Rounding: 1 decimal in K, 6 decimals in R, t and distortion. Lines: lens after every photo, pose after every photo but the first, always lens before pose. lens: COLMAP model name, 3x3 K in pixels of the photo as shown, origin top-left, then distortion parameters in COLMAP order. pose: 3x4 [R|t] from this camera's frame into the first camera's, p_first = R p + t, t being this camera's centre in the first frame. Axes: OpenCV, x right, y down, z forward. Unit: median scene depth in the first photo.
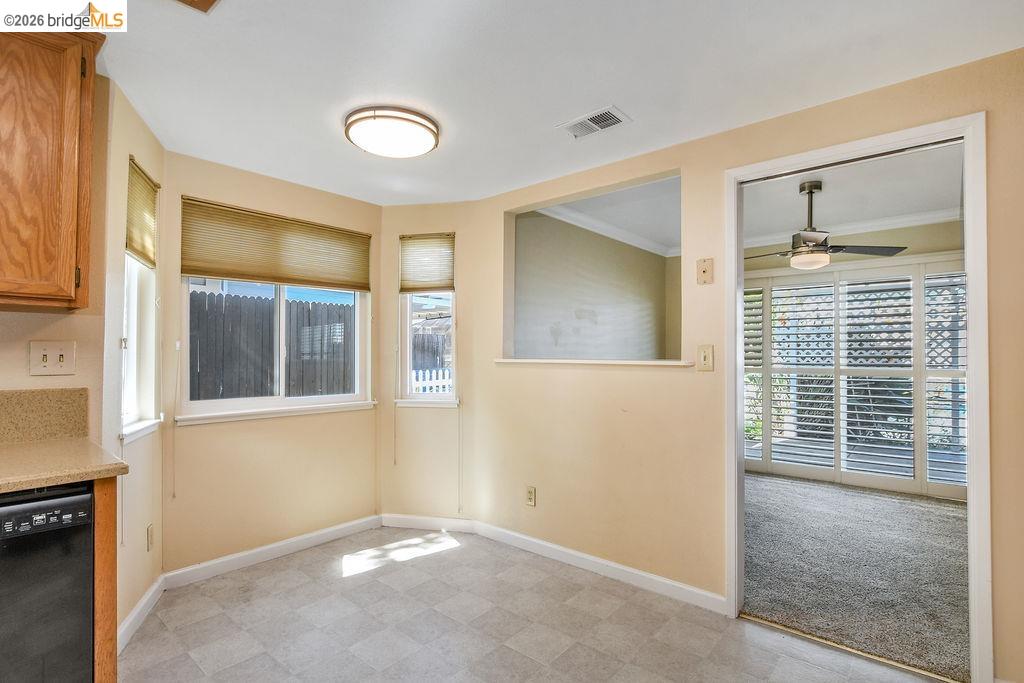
lens RADIAL K [[491.0, 0, 504.4], [0, 491.0, 346.8], [0, 0, 1]] dist [-0.022550, -0.000859]
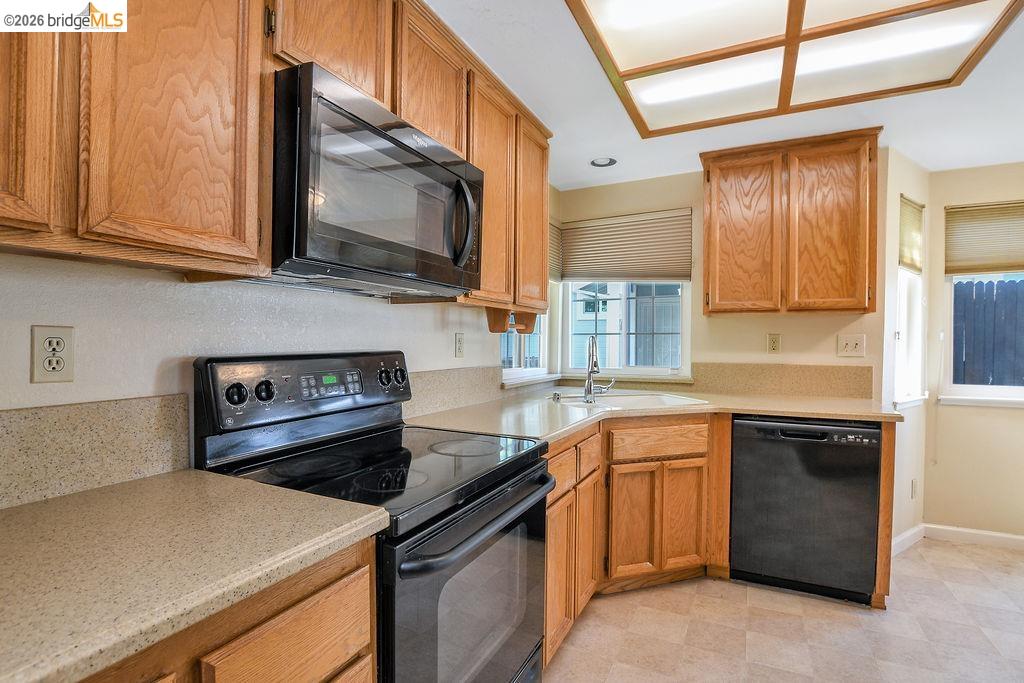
lens RADIAL K [[491.0, 0, 509.2], [0, 491.0, 349.5], [0, 0, 1]] dist [-0.022550, -0.000859]
pose [[0.242741, 0.015802, -0.969962, 0.237176], [0.010095, 0.999772, 0.018814, -0.003010], [0.970039, -0.014358, 0.242526, -0.345236]]
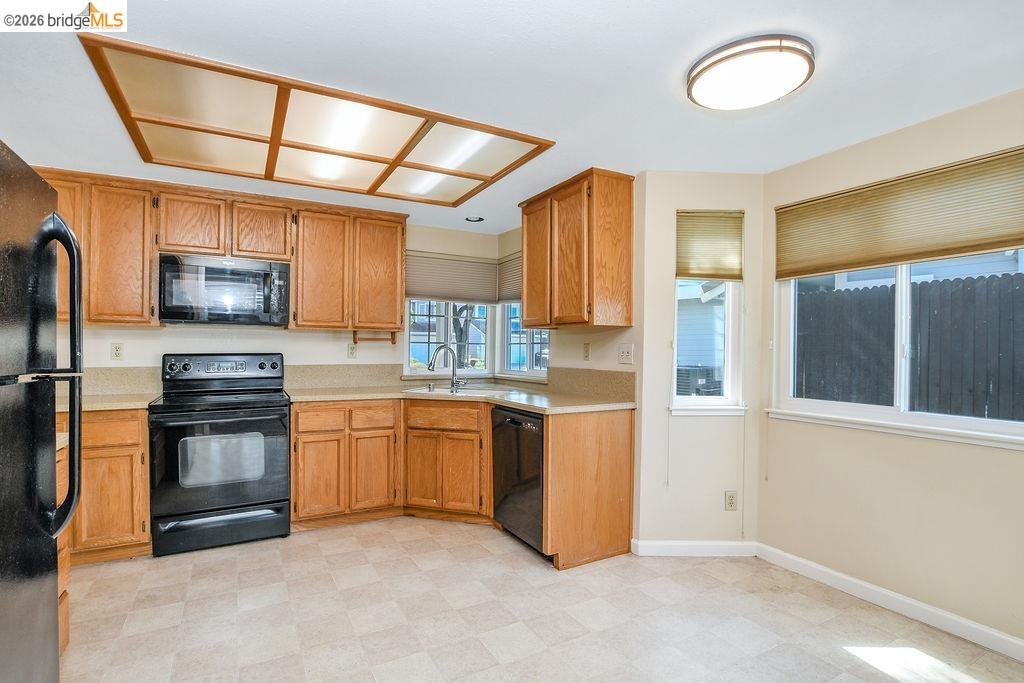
lens RADIAL K [[491.0, 0, 494.7], [0, 491.0, 349.6], [0, 0, 1]] dist [-0.022550, -0.000859]
pose [[-0.348307, 0.002259, -0.937378, 0.678840], [0.005868, 0.999983, 0.000229, 0.004586], [0.937362, -0.005421, -0.348314, 0.916452]]
